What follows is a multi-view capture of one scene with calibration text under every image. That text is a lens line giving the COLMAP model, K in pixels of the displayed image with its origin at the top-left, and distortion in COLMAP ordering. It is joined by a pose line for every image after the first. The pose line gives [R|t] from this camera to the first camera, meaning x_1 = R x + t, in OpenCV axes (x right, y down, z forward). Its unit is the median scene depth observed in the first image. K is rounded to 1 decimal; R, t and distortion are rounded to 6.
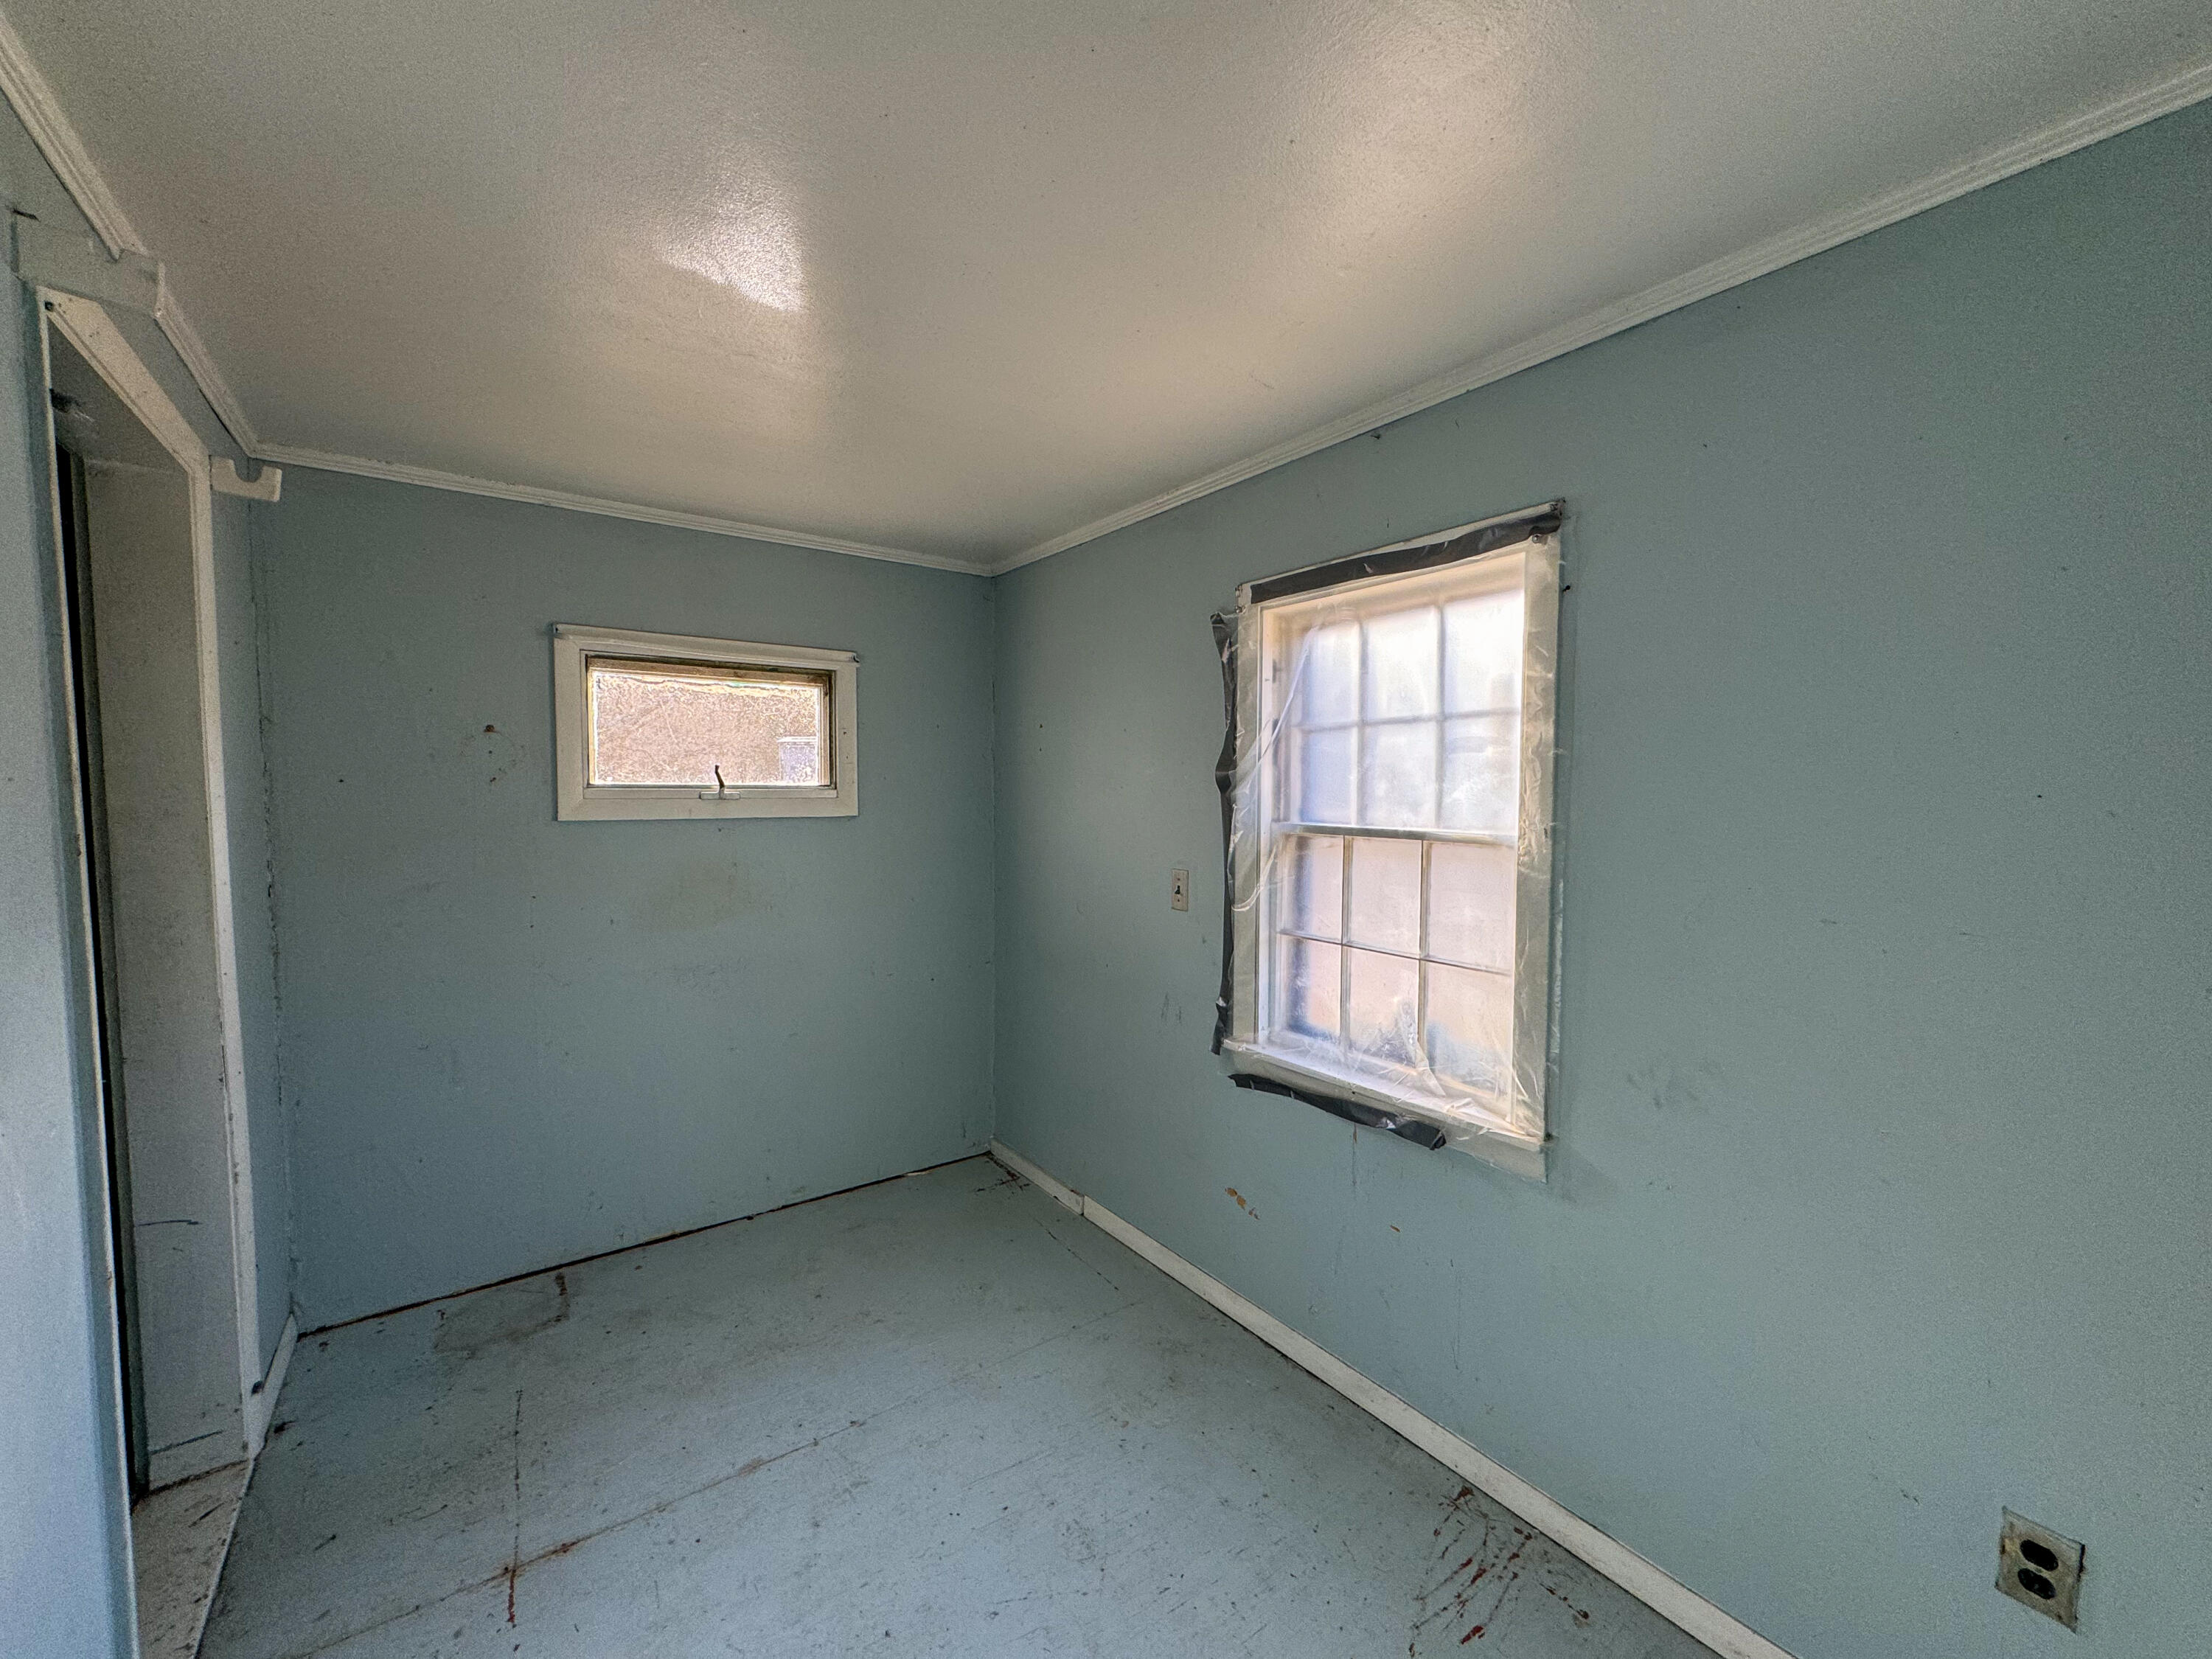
lens RADIAL K [[867.2, 0, 1107.1], [0, 867.2, 827.1], [0, 0, 1]] dist [-0.001520, 0.000247]
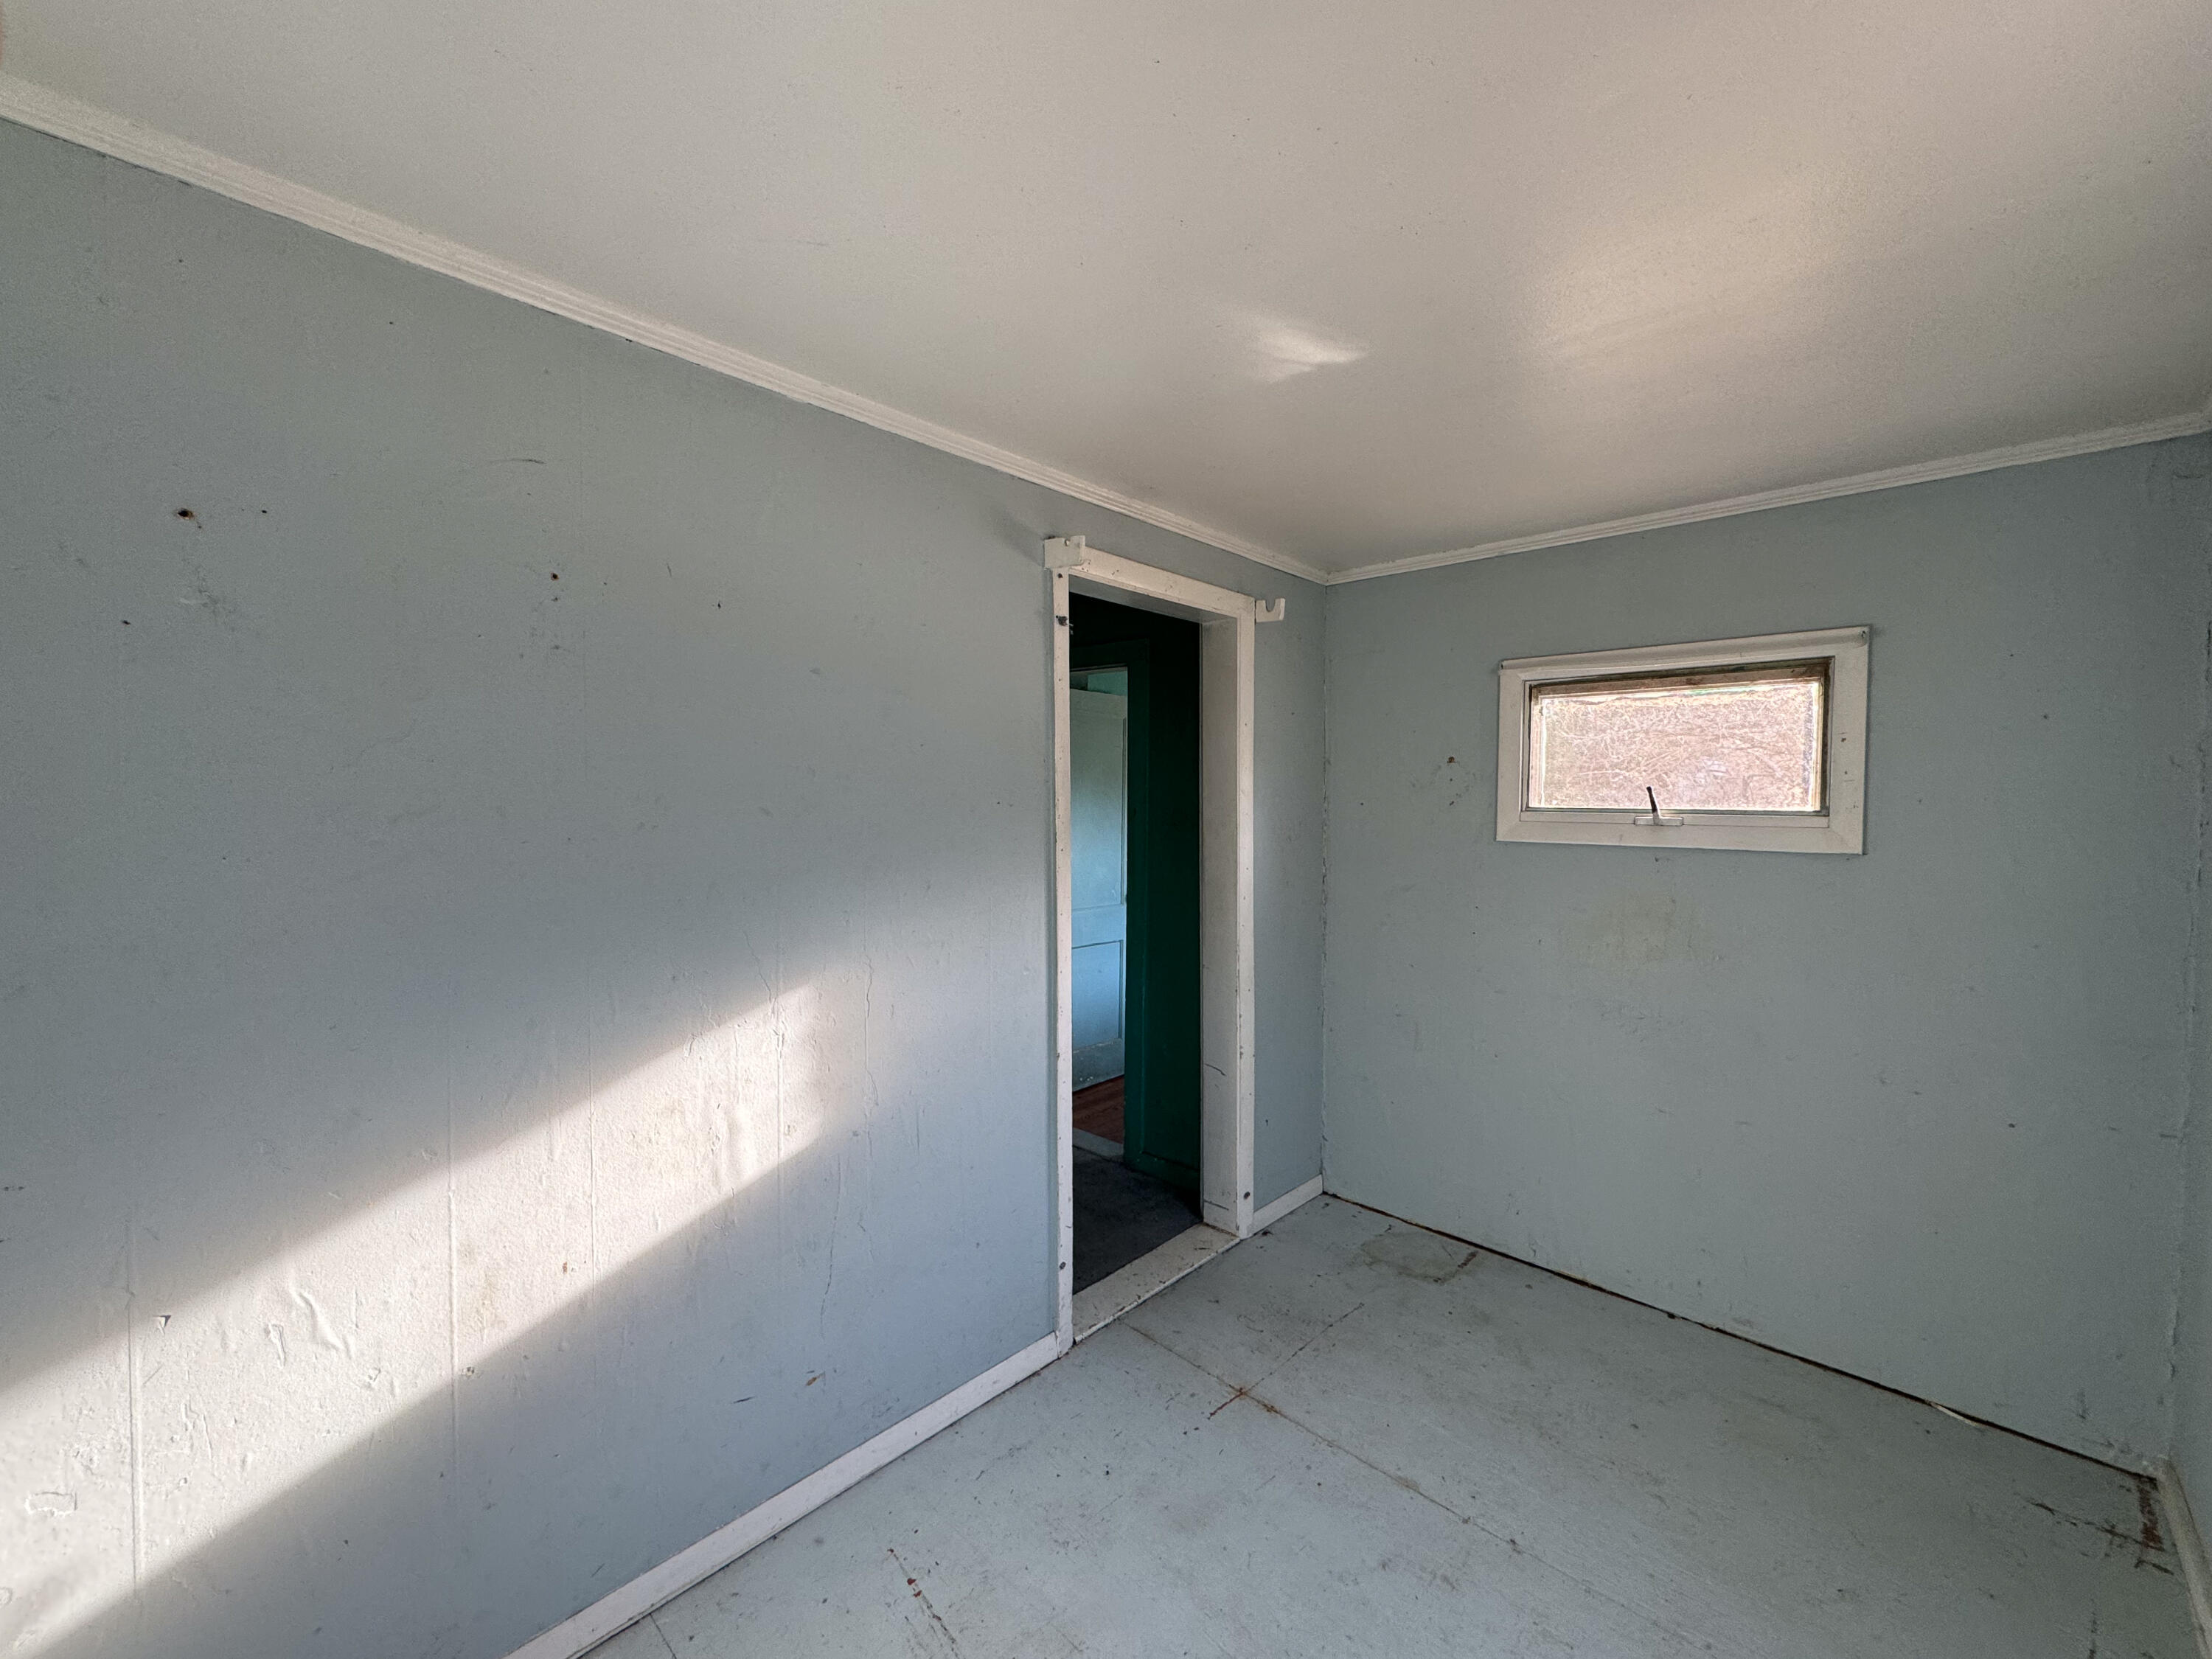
lens RADIAL K [[887.4, 0, 1105.4], [0, 887.4, 827.7], [0, 0, 1]] dist [-0.002597, 0.000375]
pose [[0.193608, 0.031922, -0.980559, 0.426975], [-0.050997, 0.998447, 0.022435, -0.027639], [0.979753, 0.045662, 0.194935, 0.346722]]
